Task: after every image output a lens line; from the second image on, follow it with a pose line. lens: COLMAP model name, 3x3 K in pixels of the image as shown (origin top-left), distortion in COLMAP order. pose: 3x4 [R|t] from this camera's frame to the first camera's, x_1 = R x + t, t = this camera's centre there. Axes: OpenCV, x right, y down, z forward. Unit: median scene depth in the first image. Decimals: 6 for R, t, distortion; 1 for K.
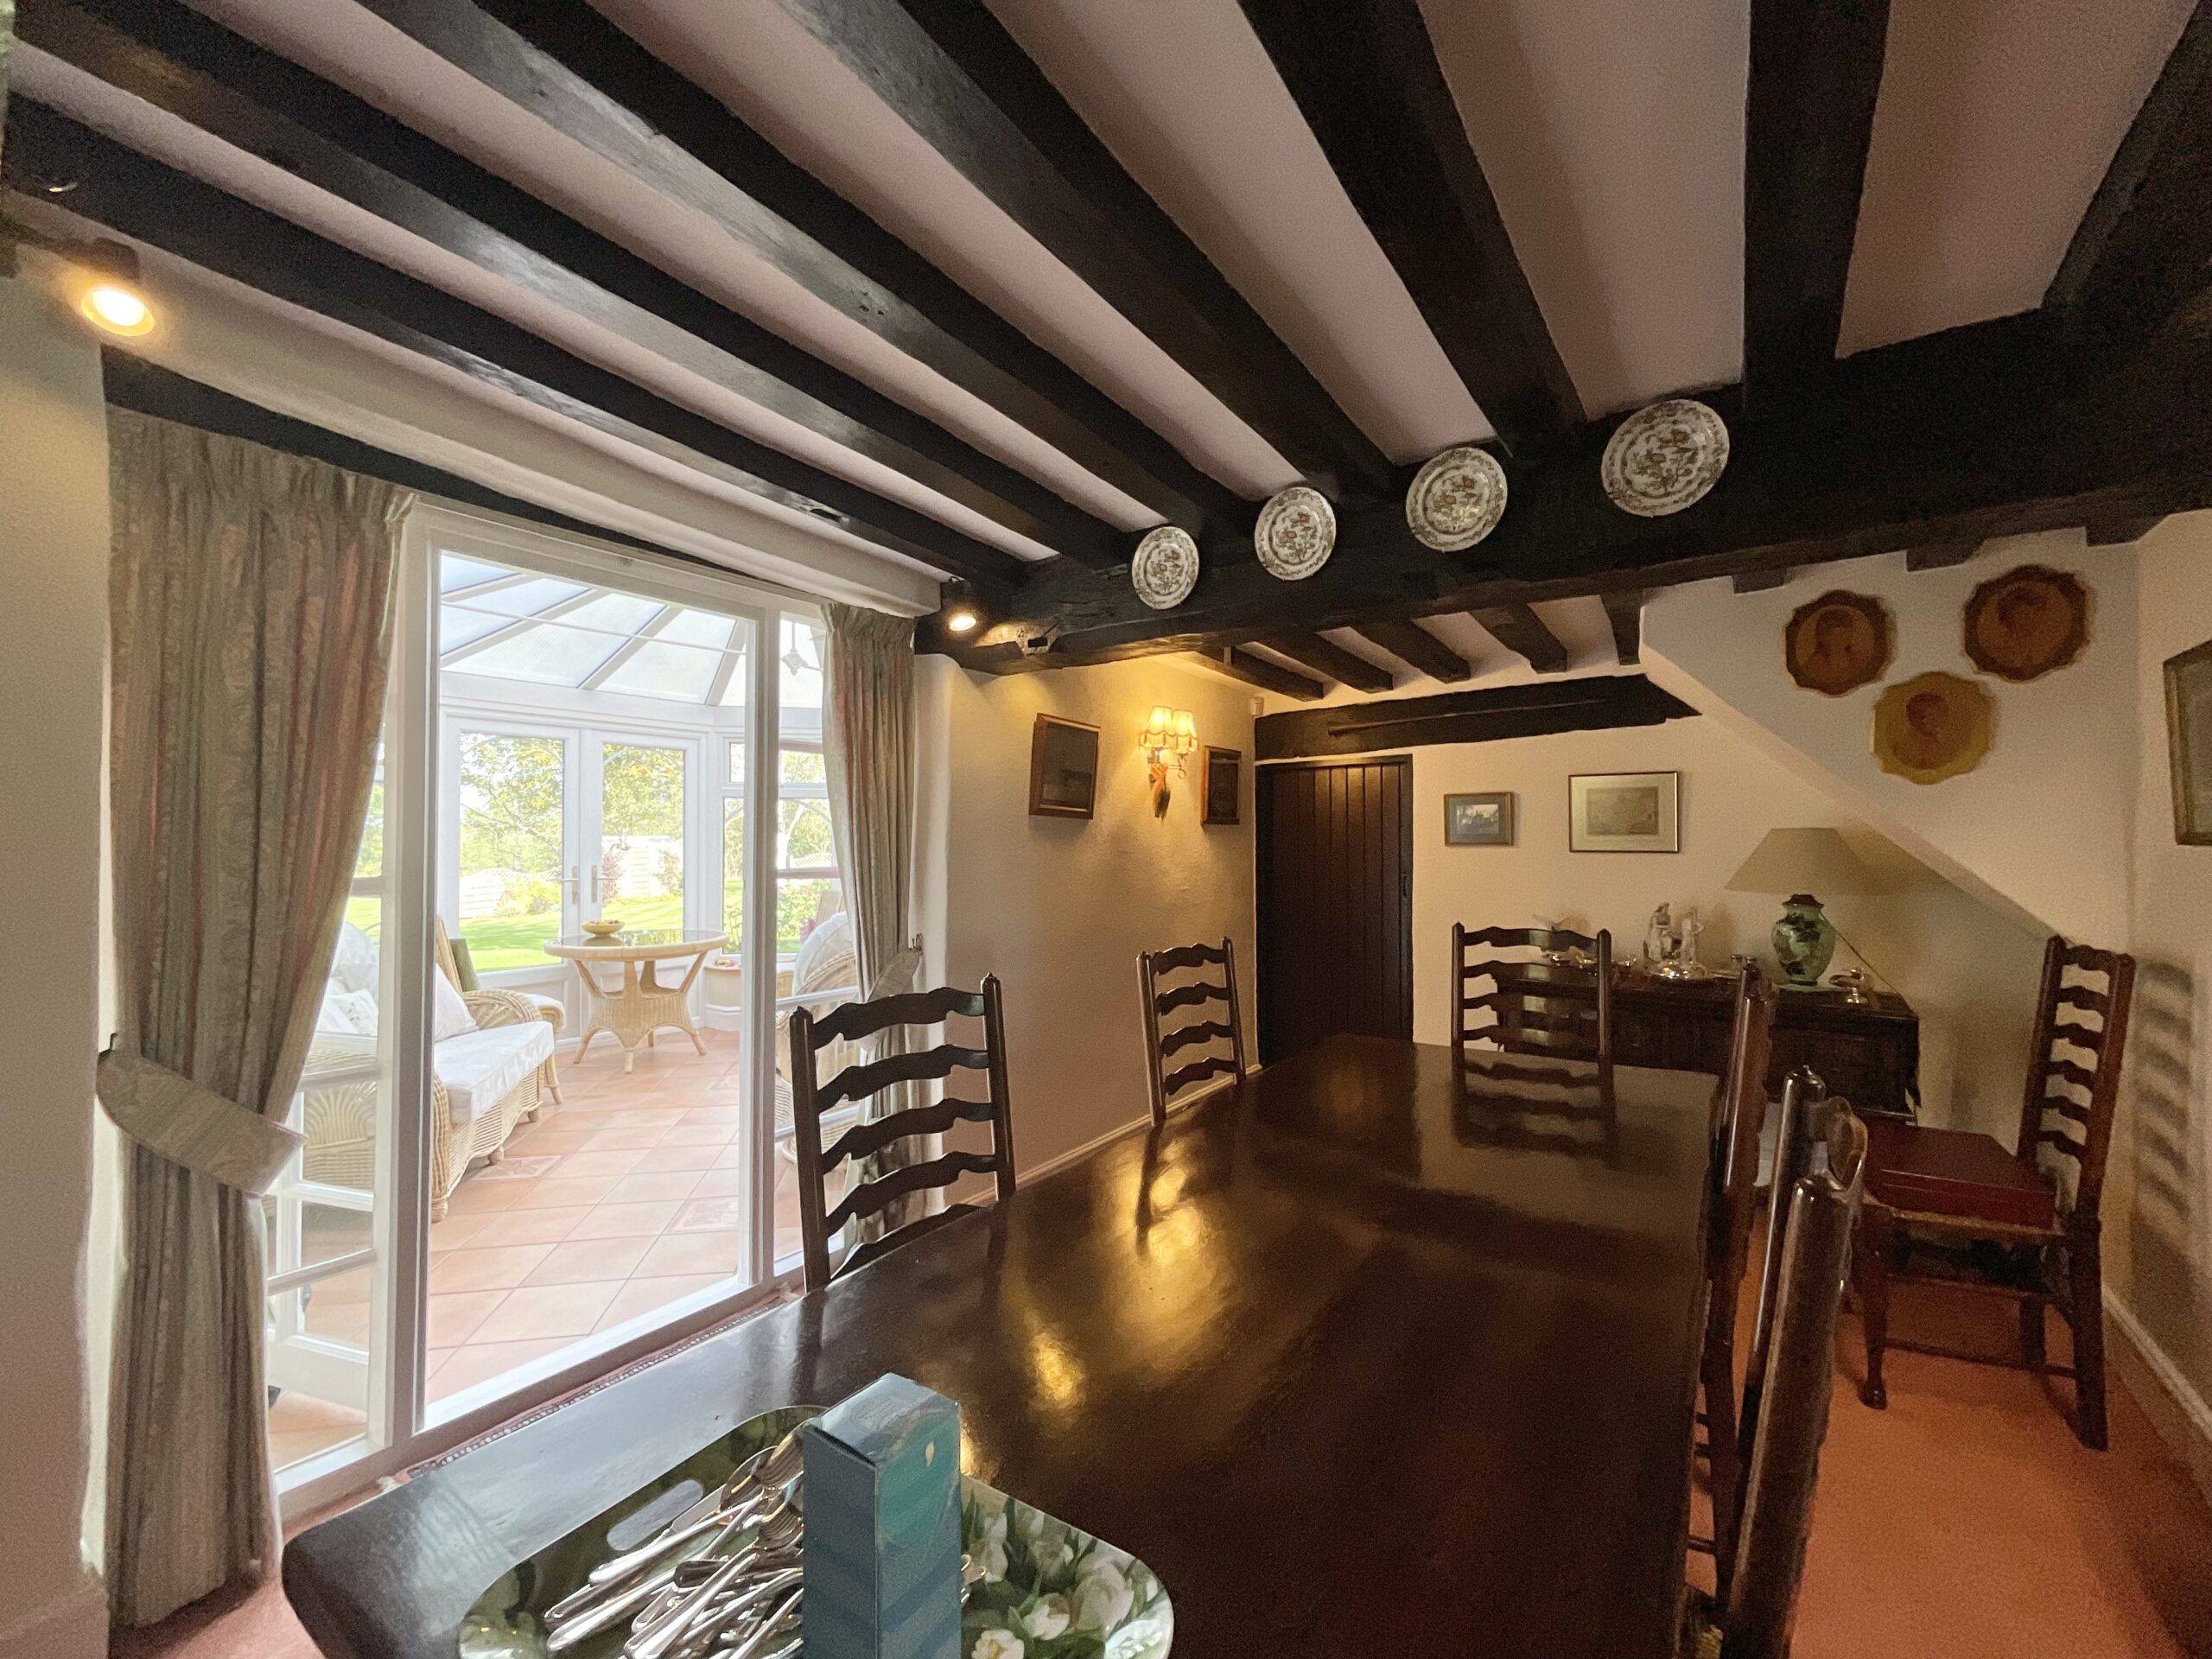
lens RADIAL K [[902.0, 0, 1106.1], [0, 902.0, 829.6], [0, 0, 1]] dist [0.000909, -0.000978]
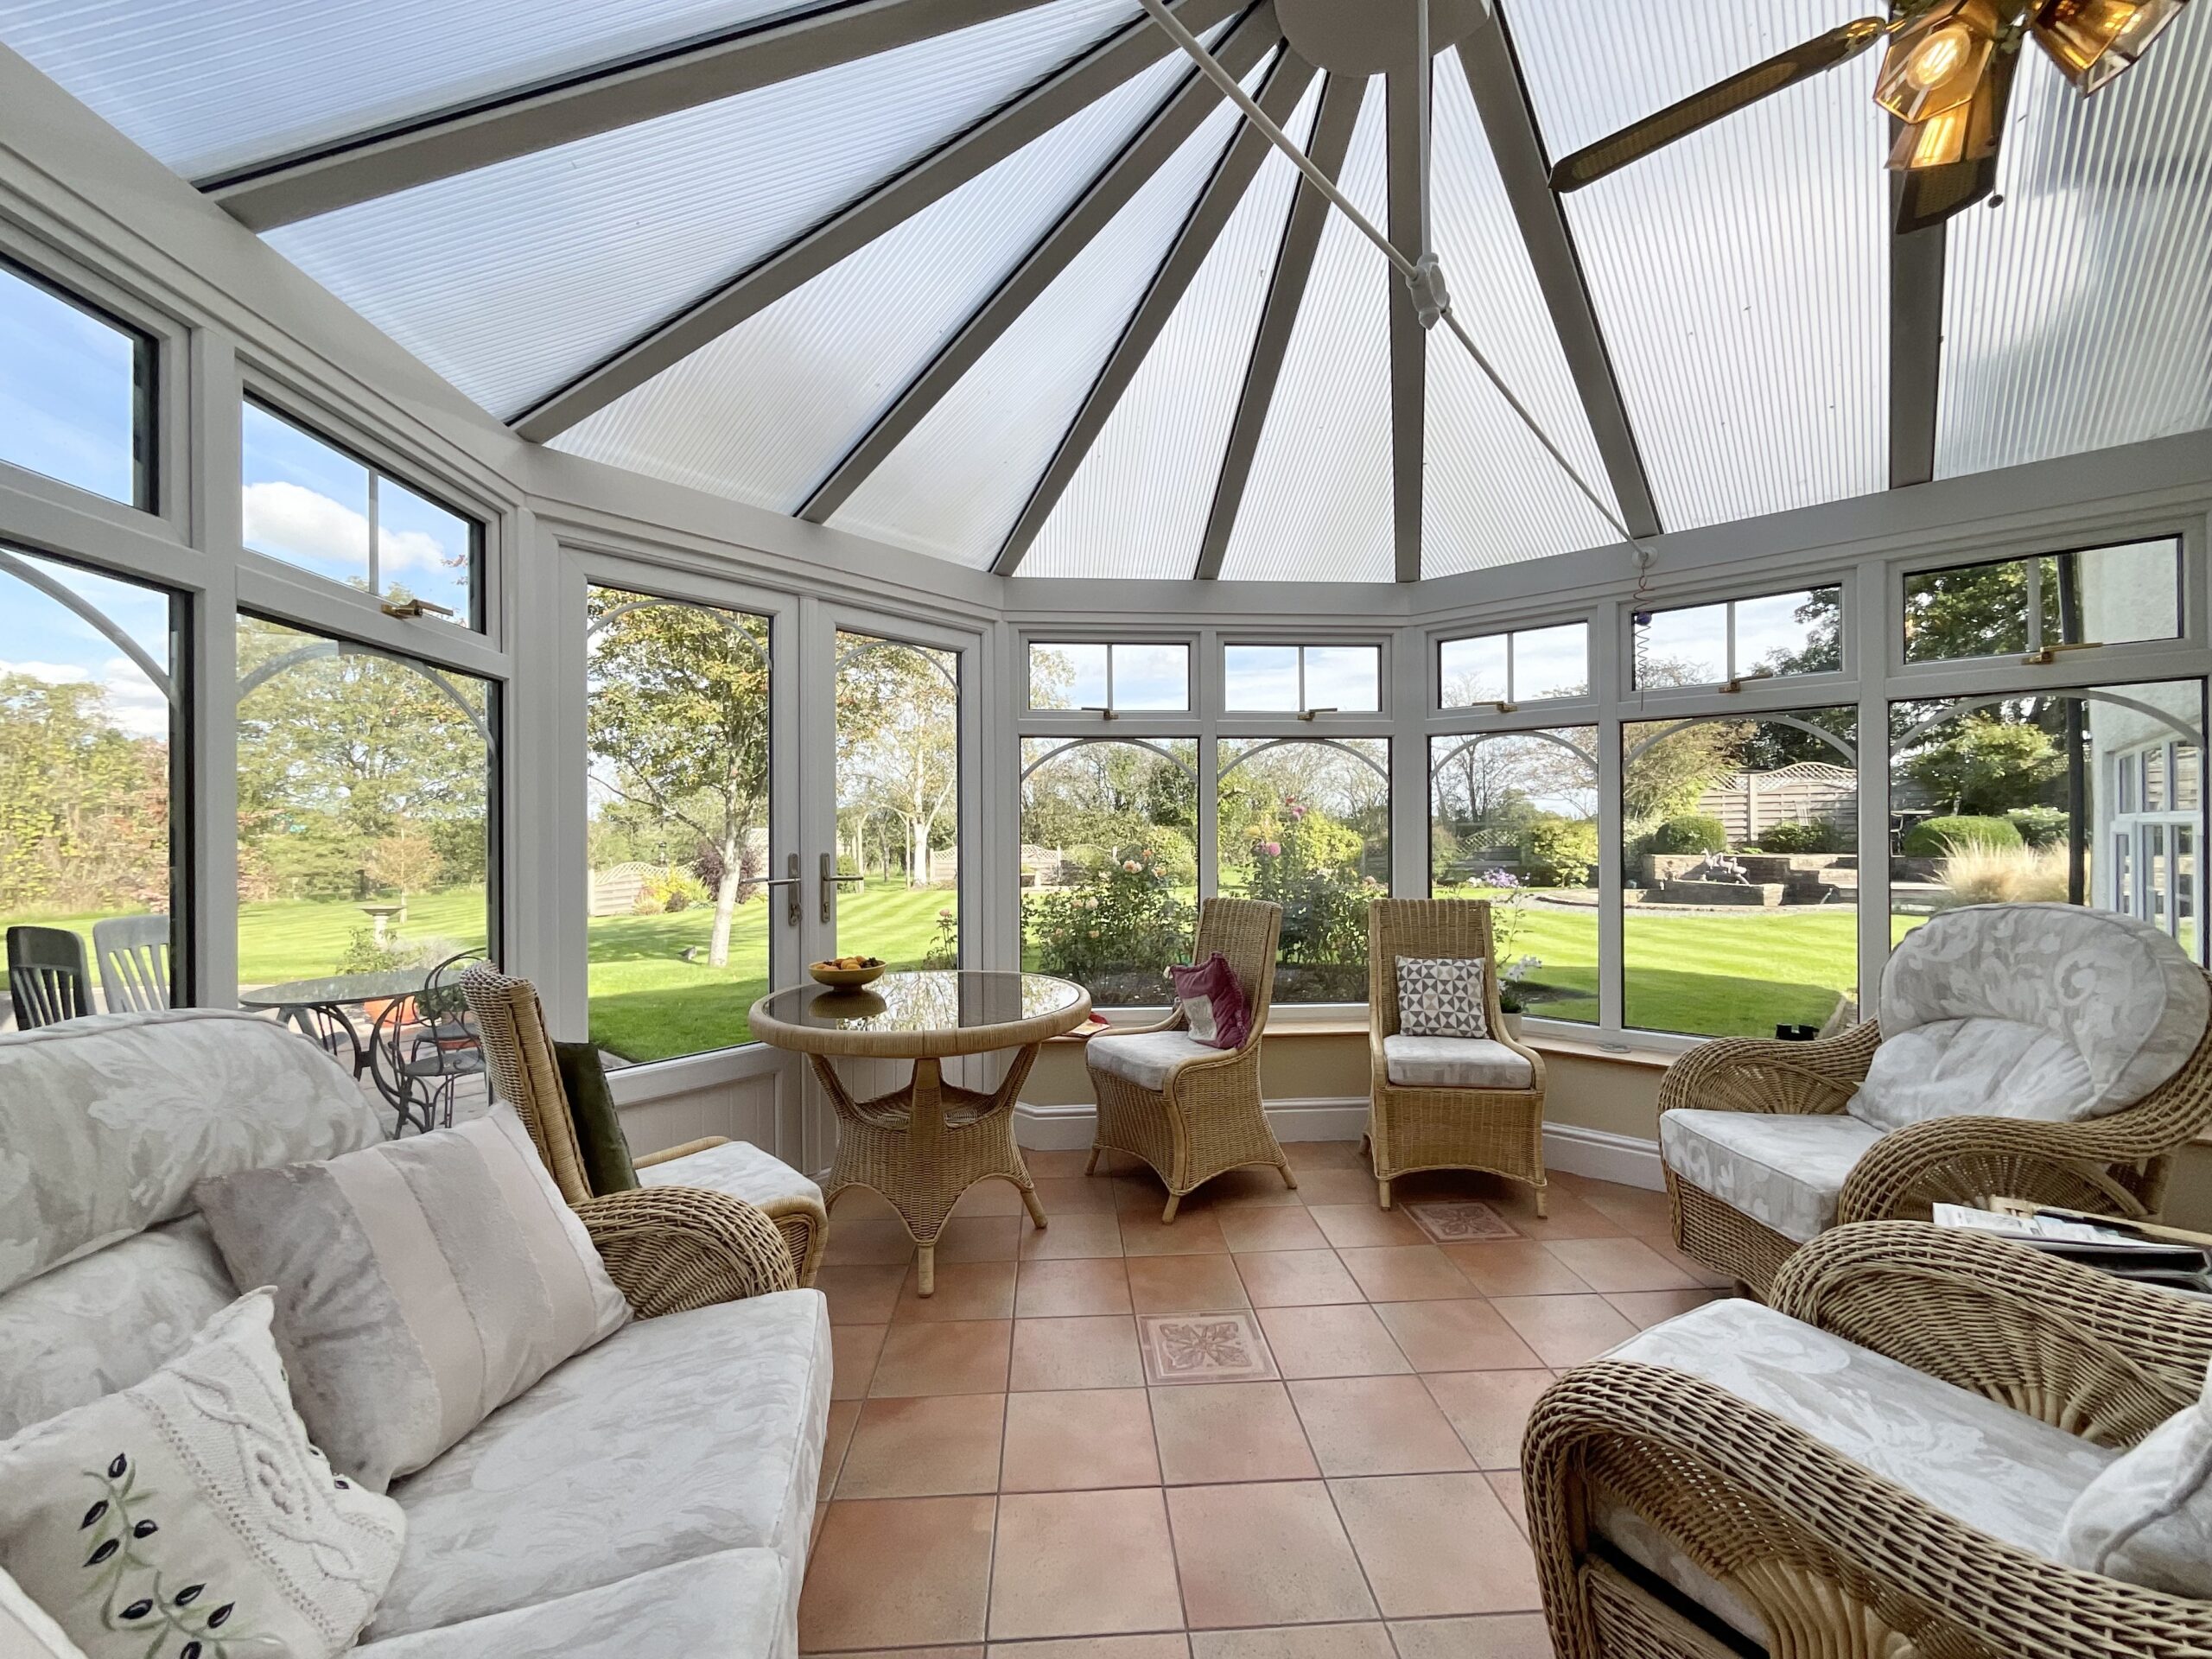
lens RADIAL K [[902.0, 0, 1109.3], [0, 902.0, 832.3], [0, 0, 1]] dist [0.000909, -0.000978]
pose [[0.994329, -0.004521, -0.106248, -0.341046], [0.005540, 0.999941, 0.009291, 0.022525], [0.106200, -0.009826, 0.994296, 0.484982]]
